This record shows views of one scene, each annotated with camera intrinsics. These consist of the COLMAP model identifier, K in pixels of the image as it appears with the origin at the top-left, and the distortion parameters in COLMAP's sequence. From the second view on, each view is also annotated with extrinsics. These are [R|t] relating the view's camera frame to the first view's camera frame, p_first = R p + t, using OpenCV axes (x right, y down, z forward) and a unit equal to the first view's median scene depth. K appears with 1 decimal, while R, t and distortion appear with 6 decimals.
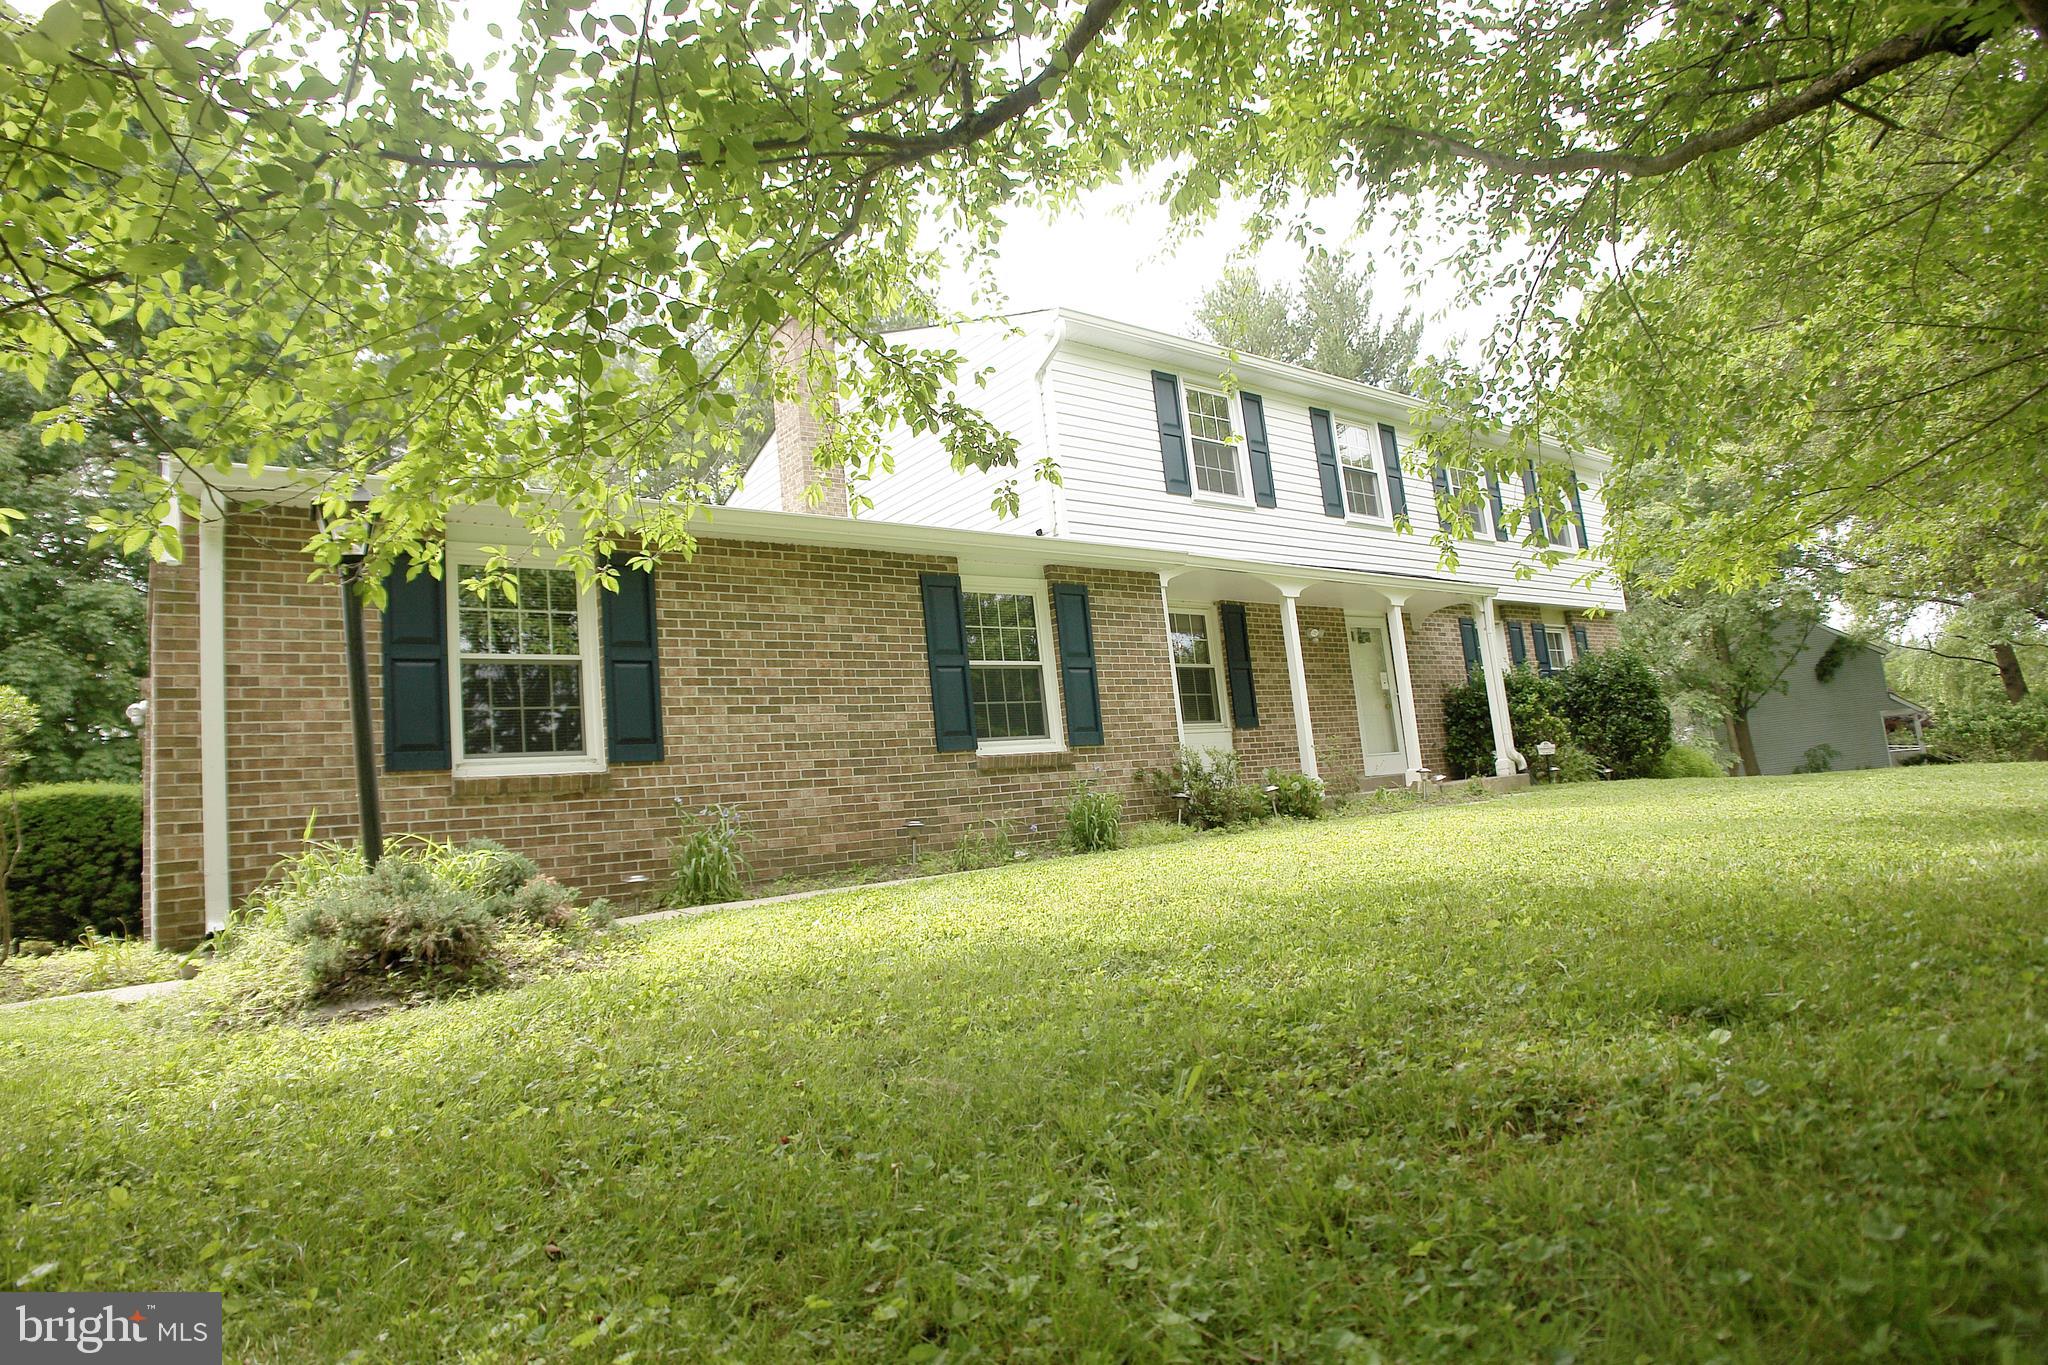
lens RADIAL K [[1191.5, 0, 1017.8], [0, 1191.5, 675.1], [0, 0, 1]] dist [-0.089431, 0.022871]
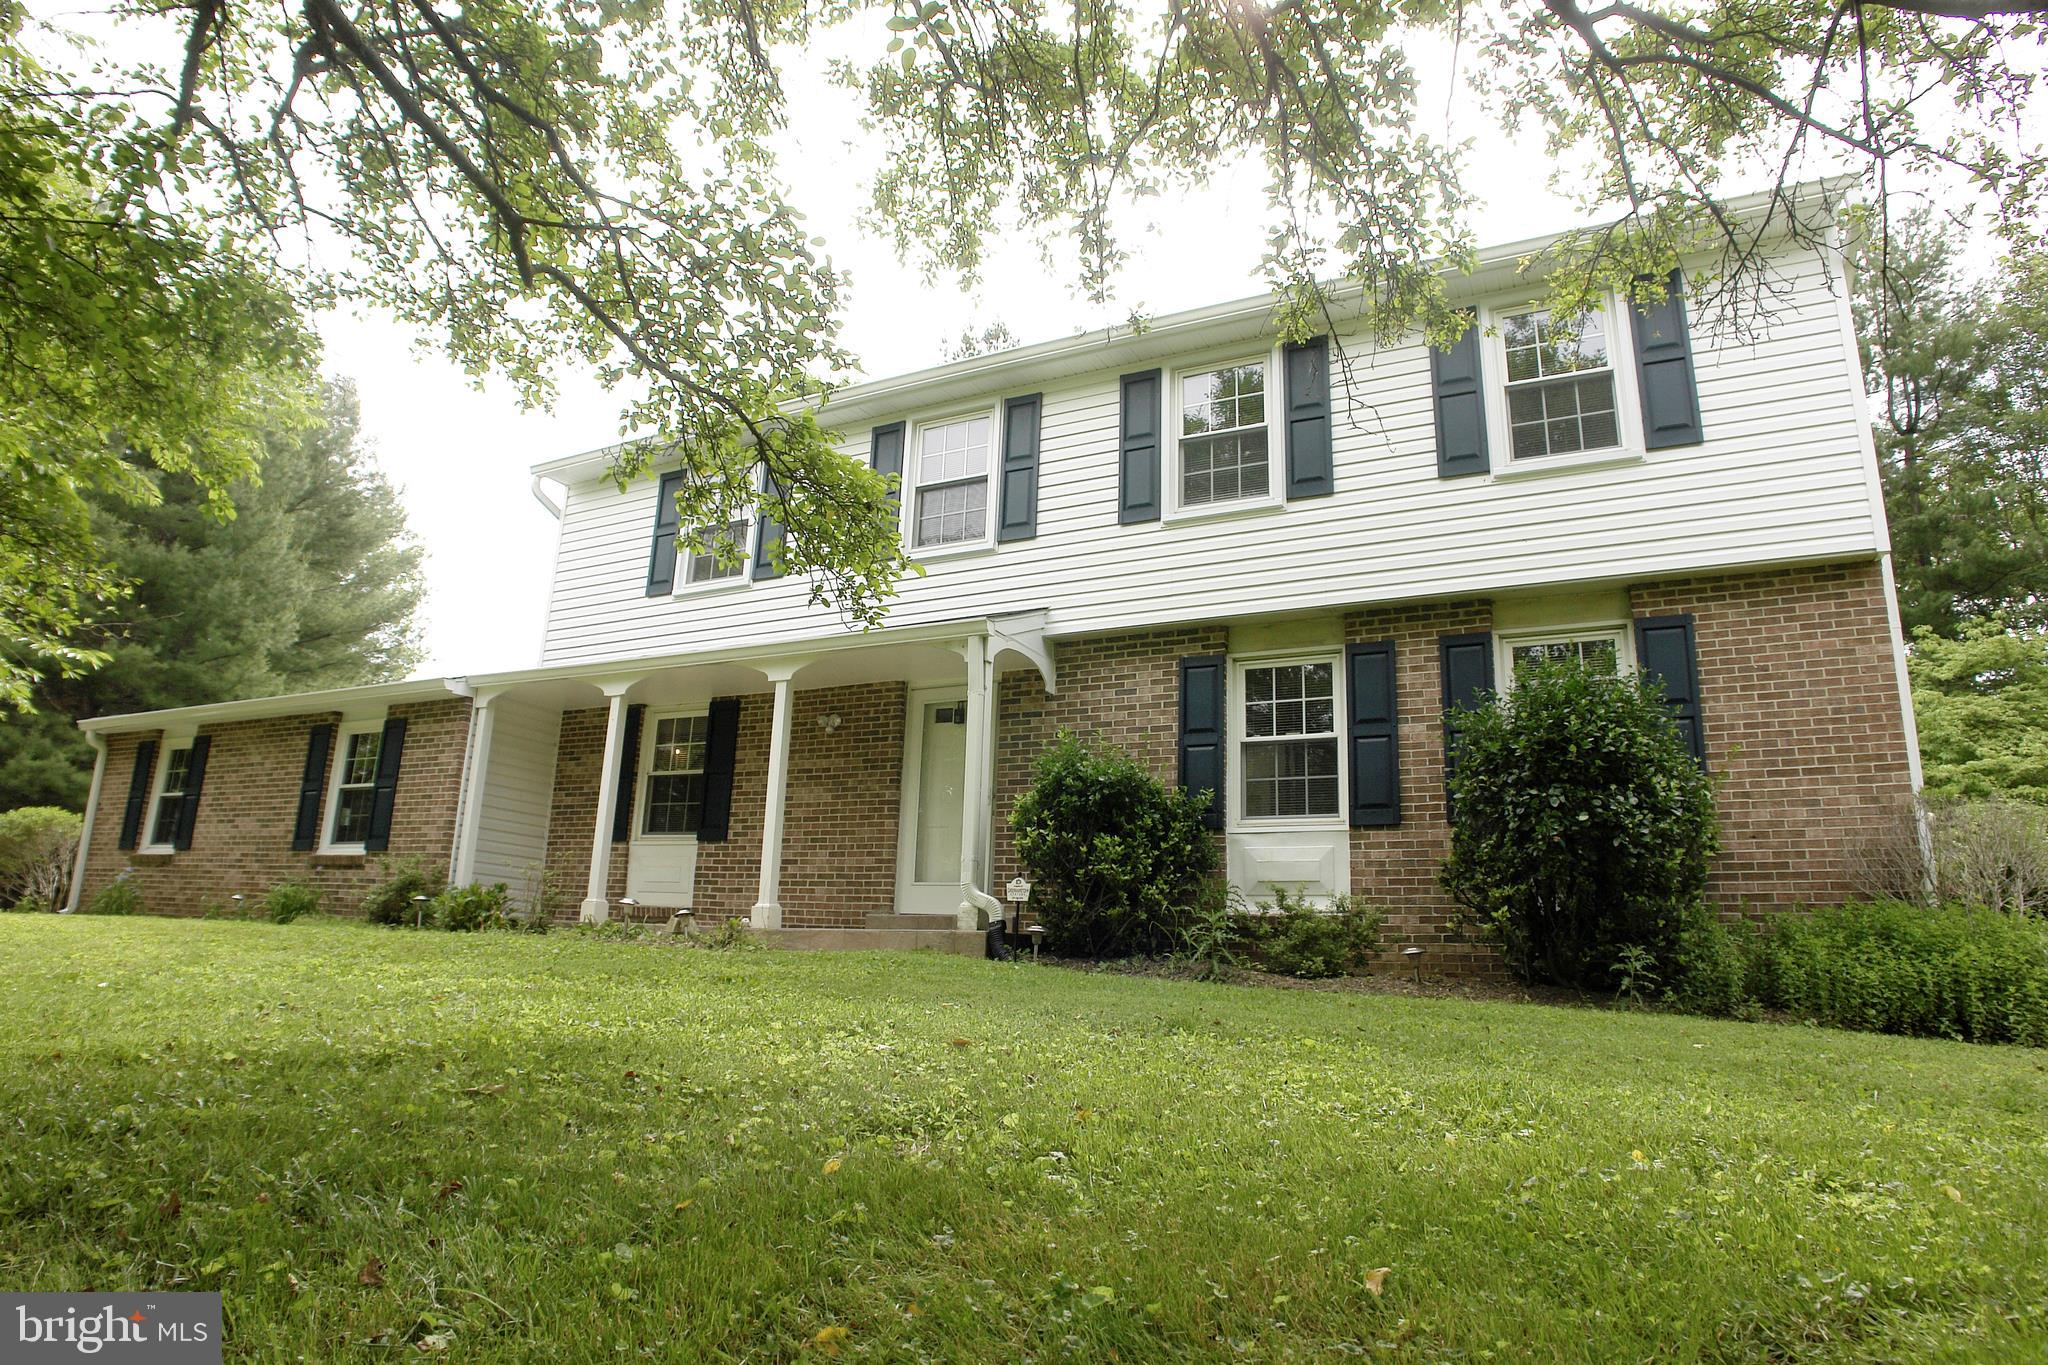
lens RADIAL K [[1191.5, 0, 1022.3], [0, 1191.5, 666.7], [0, 0, 1]] dist [-0.089431, 0.022871]
pose [[0.409333, -0.097793, -0.907129, 0.884057], [0.049304, 0.995157, -0.085035, 0.002531], [0.911052, -0.009918, 0.412172, 0.683497]]
